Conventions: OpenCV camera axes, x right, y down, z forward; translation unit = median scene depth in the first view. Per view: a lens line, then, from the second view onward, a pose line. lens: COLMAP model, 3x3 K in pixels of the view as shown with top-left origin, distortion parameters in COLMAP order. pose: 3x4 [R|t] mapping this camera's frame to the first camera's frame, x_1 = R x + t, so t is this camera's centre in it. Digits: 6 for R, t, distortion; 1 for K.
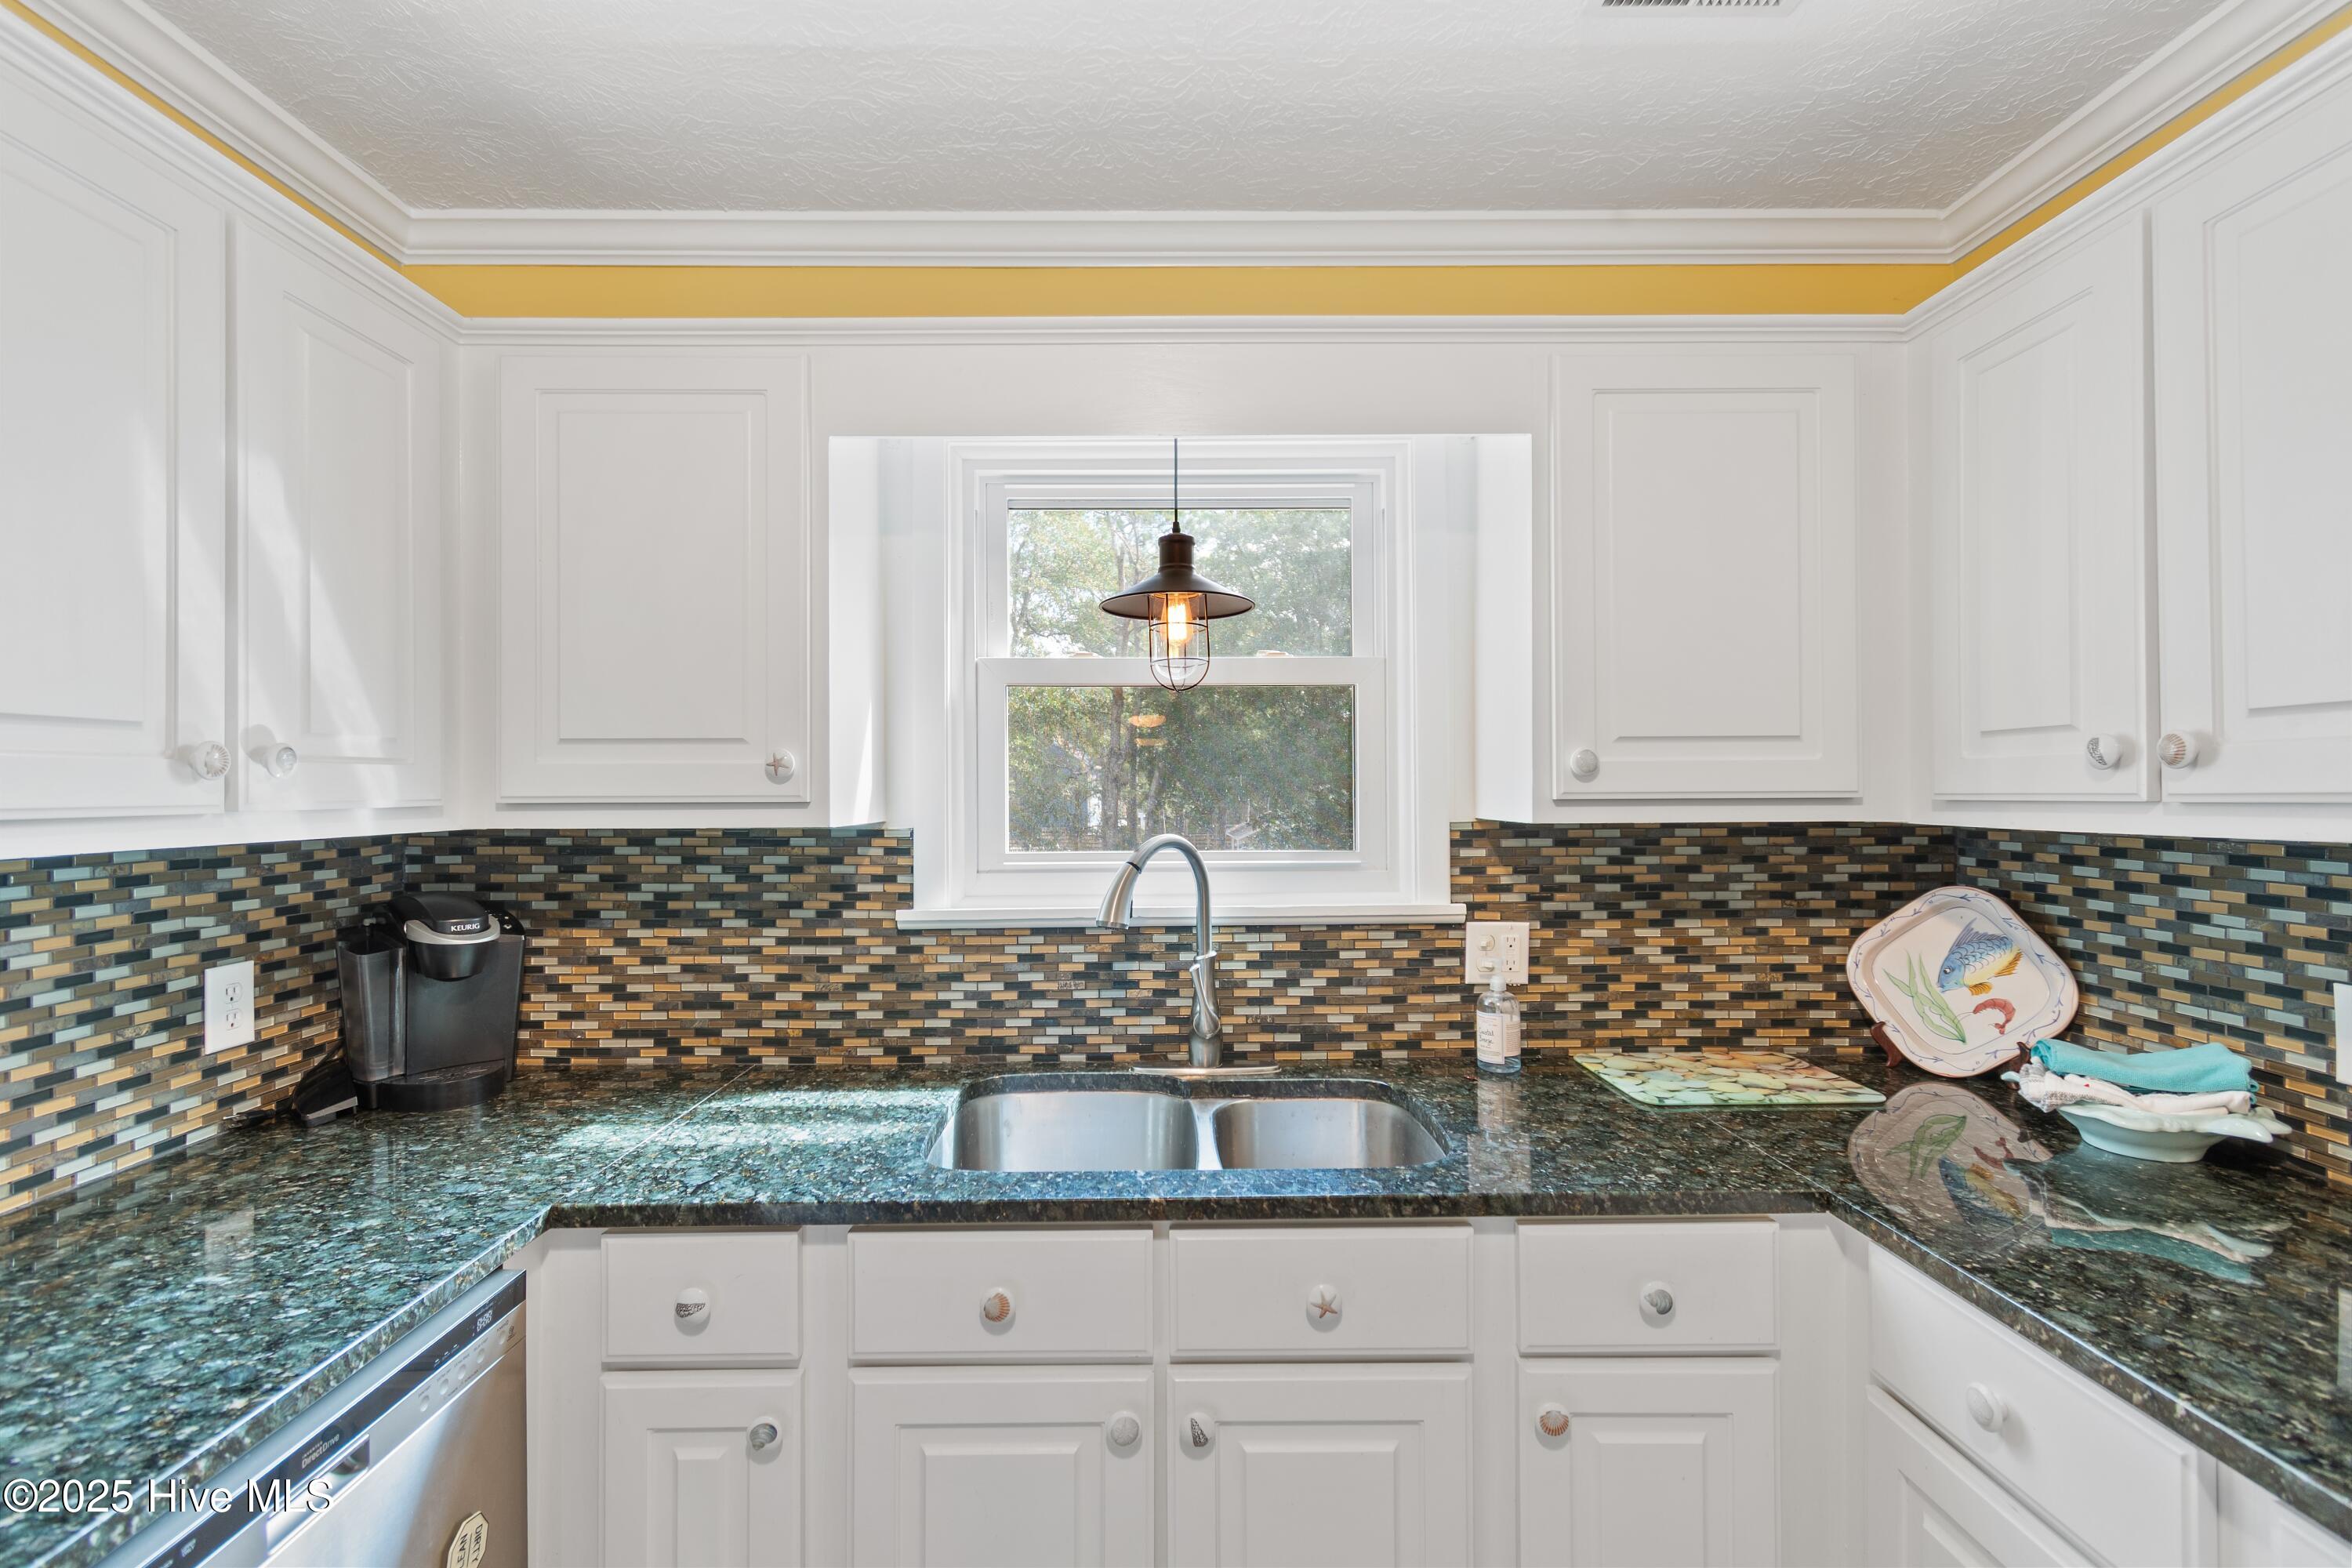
lens RADIAL K [[1037.2, 0, 1168.9], [0, 1037.2, 785.1], [0, 0, 1]] dist [0.003637, 0.000039]
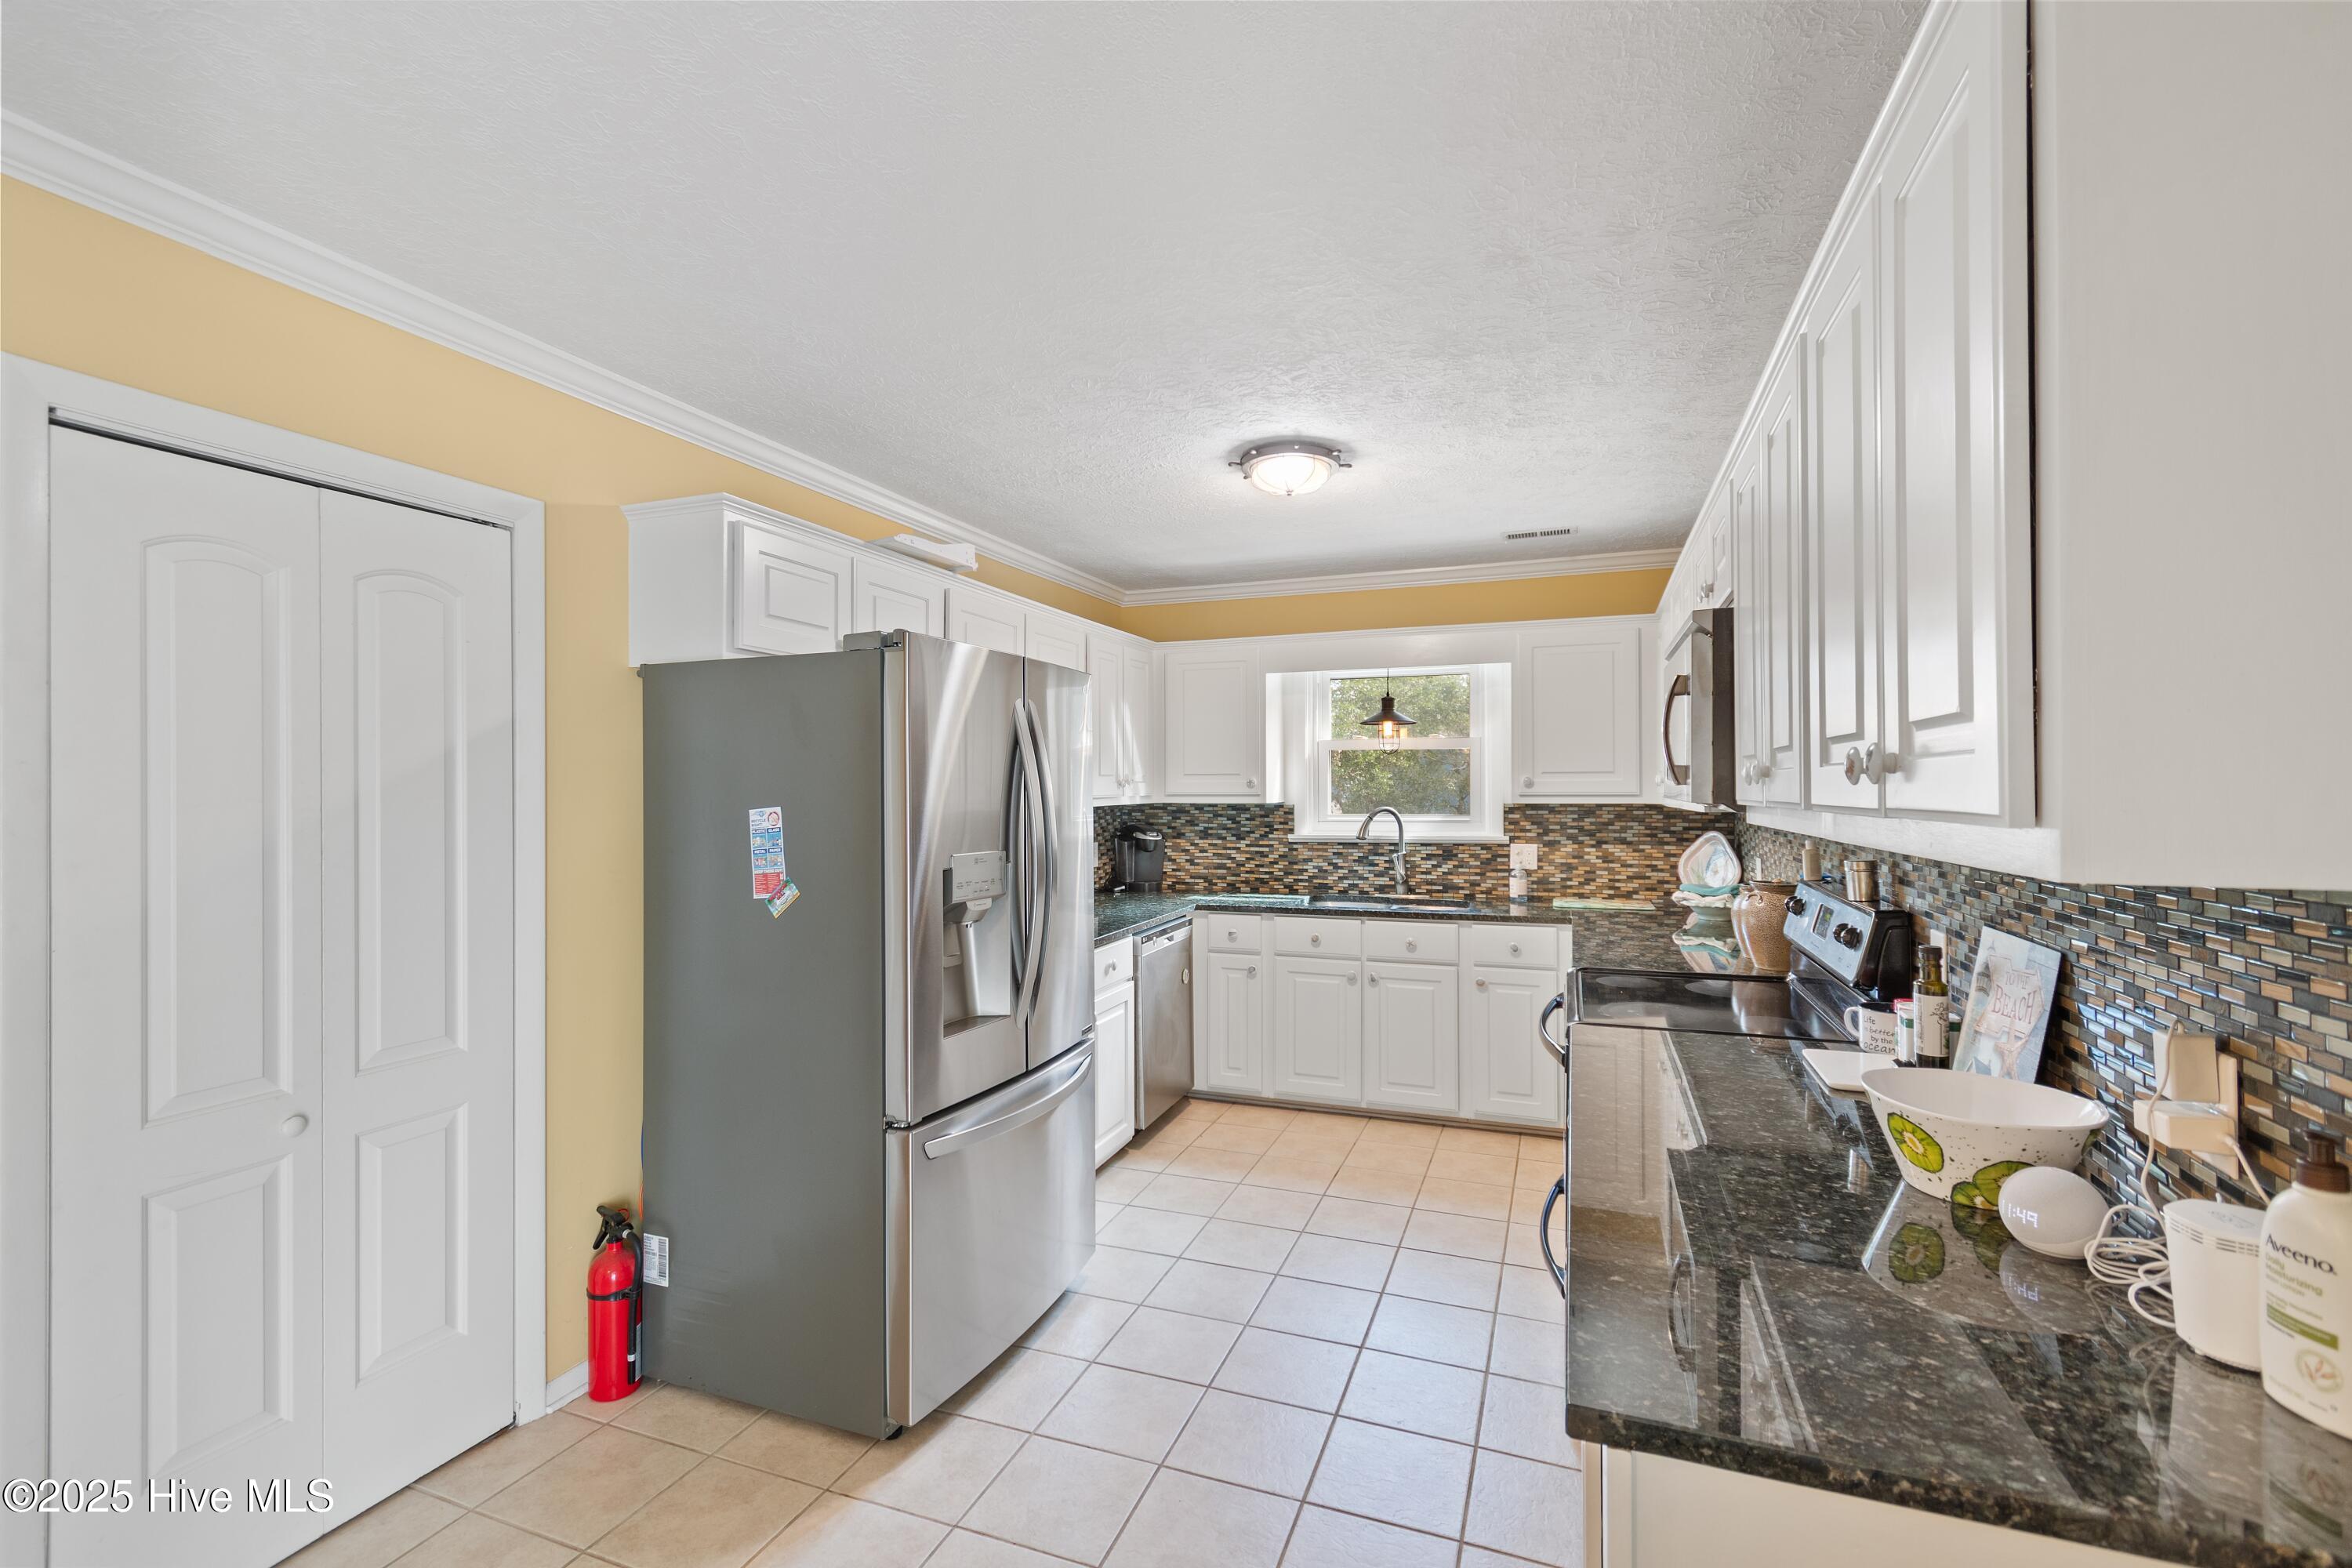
lens RADIAL K [[1037.2, 0, 1168.9], [0, 1037.2, 785.1], [0, 0, 1]] dist [0.003637, 0.000039]
pose [[0.929717, 0.000860, -0.368273, 0.441529], [0.001415, 0.999982, 0.005907, -0.024851], [0.368271, -0.006013, 0.929699, -1.619041]]
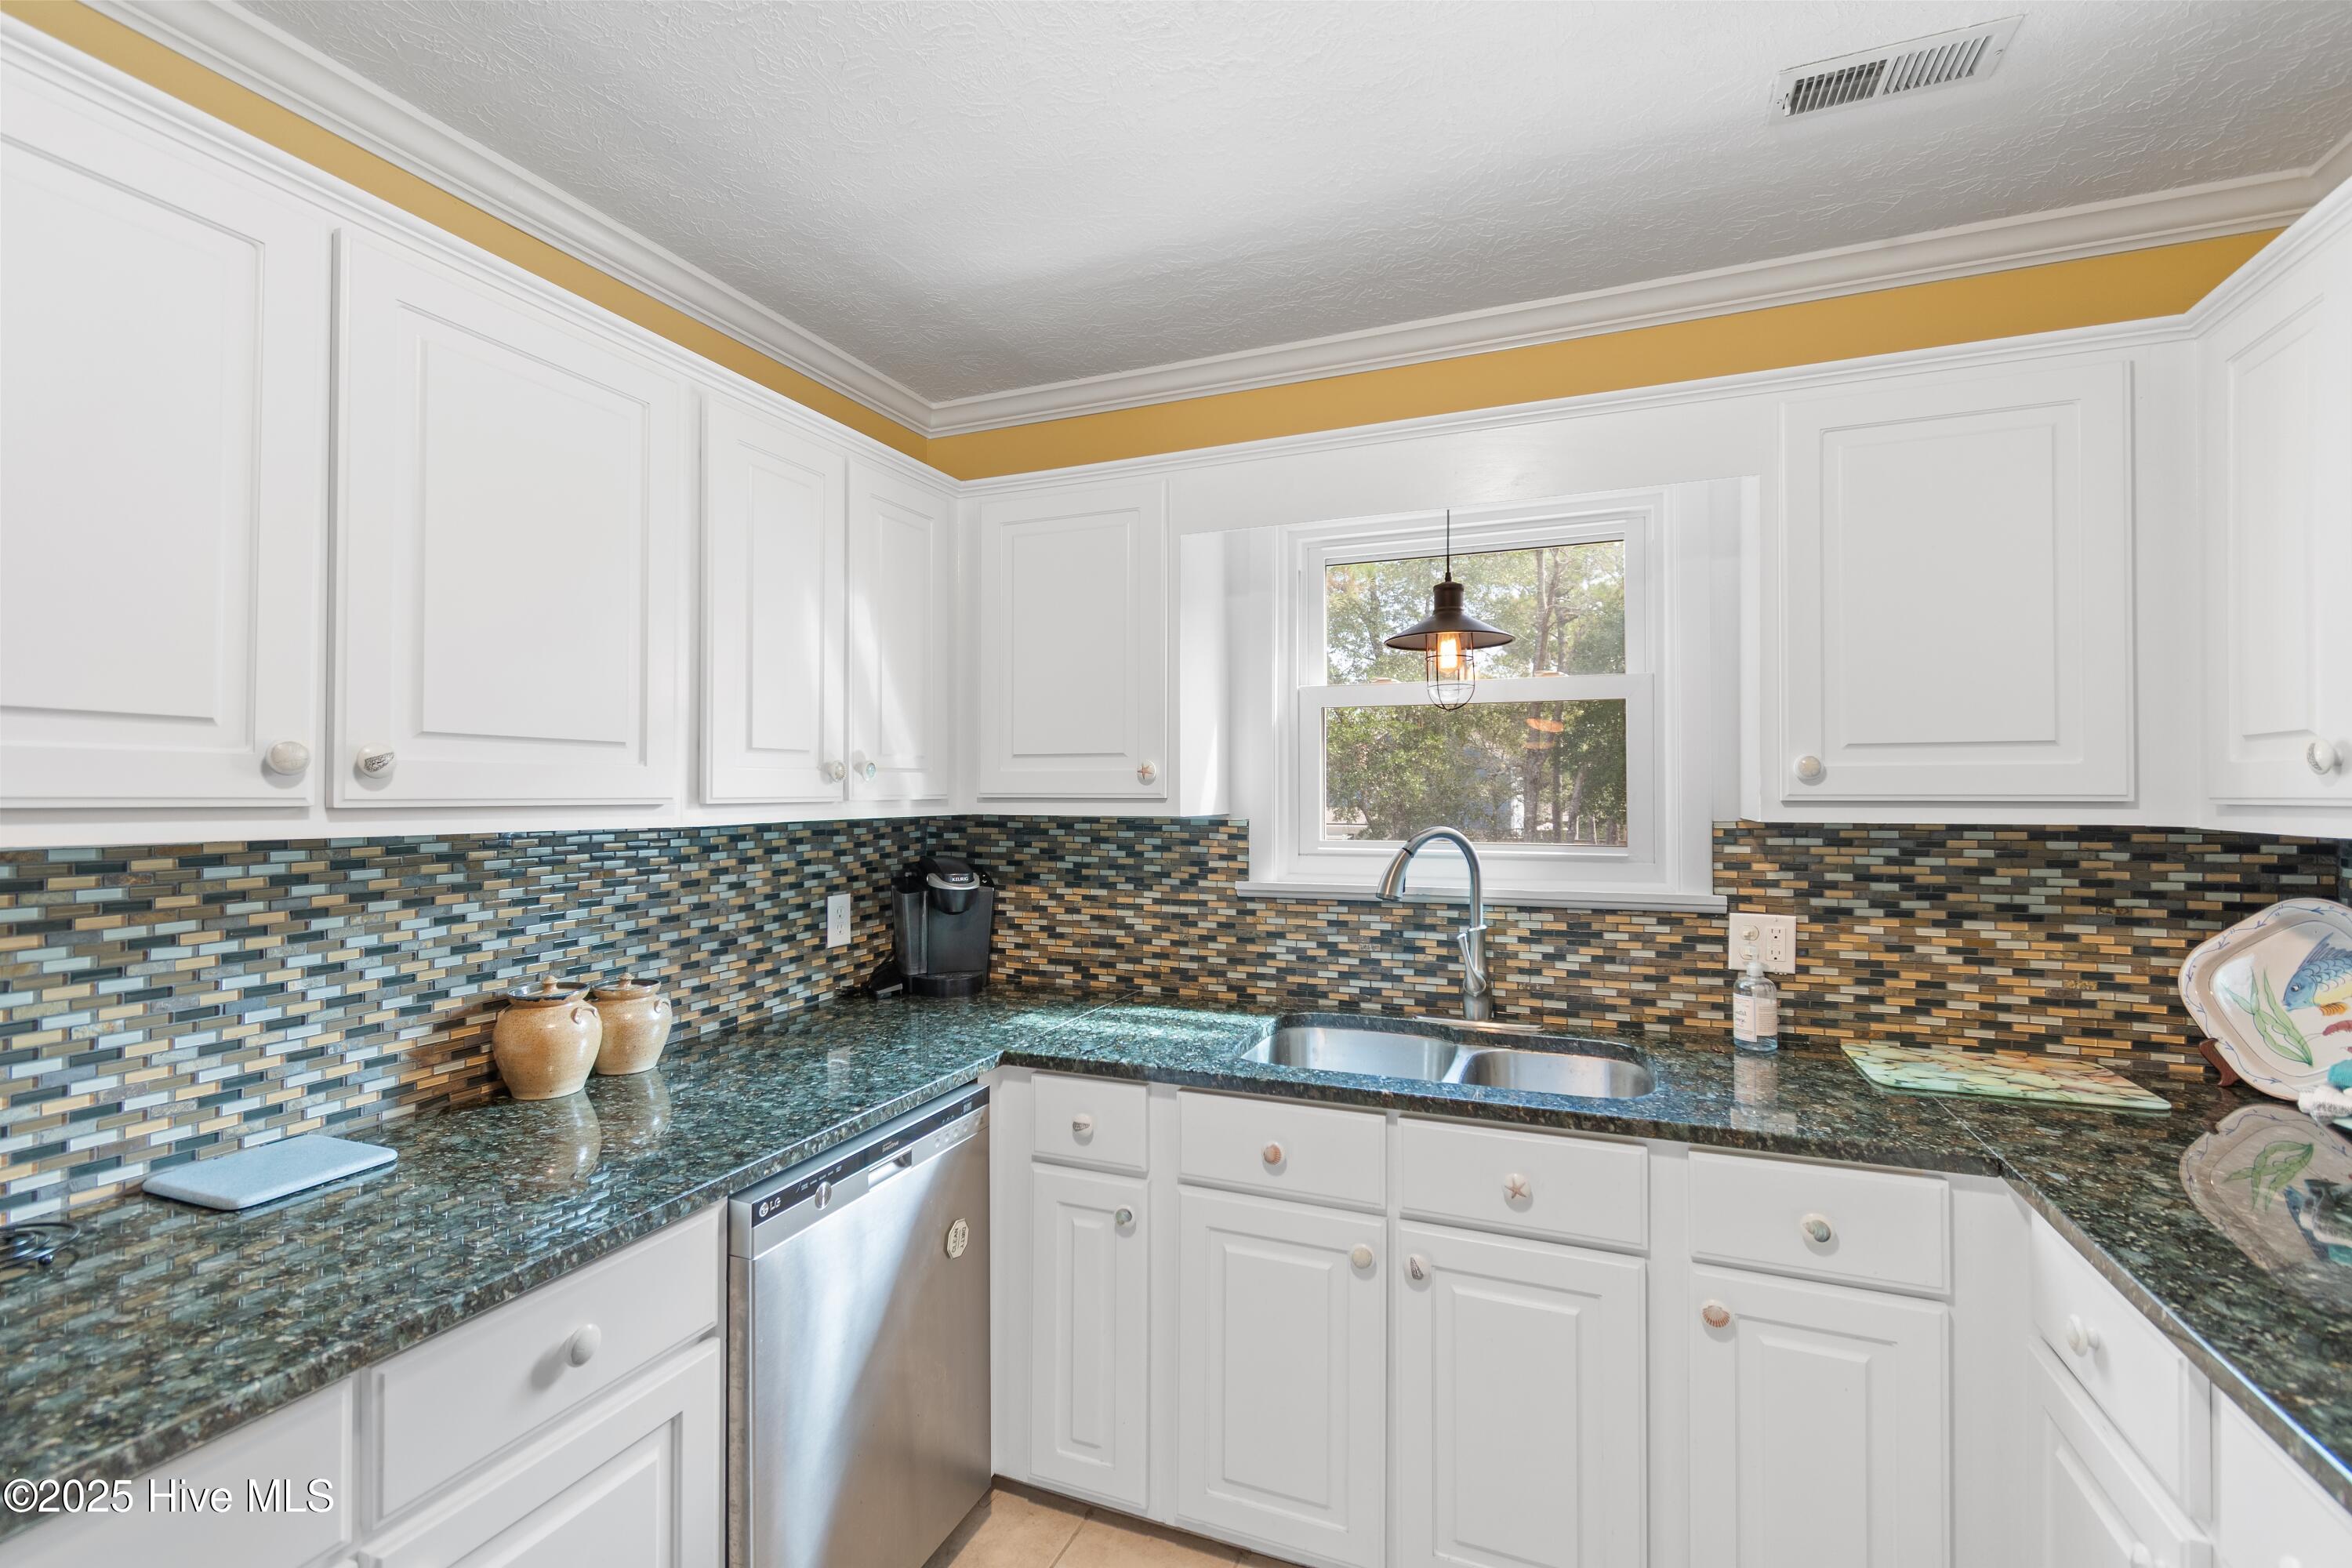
lens RADIAL K [[1034.0, 0, 1167.4], [0, 1034.0, 789.0], [0, 0, 1]] dist [0.004751, -0.004525]
pose [[0.919973, 0.003771, -0.391964, 0.168707], [-0.002707, 0.999991, 0.003267, -0.000746], [0.391973, -0.001945, 0.919975, -0.236390]]
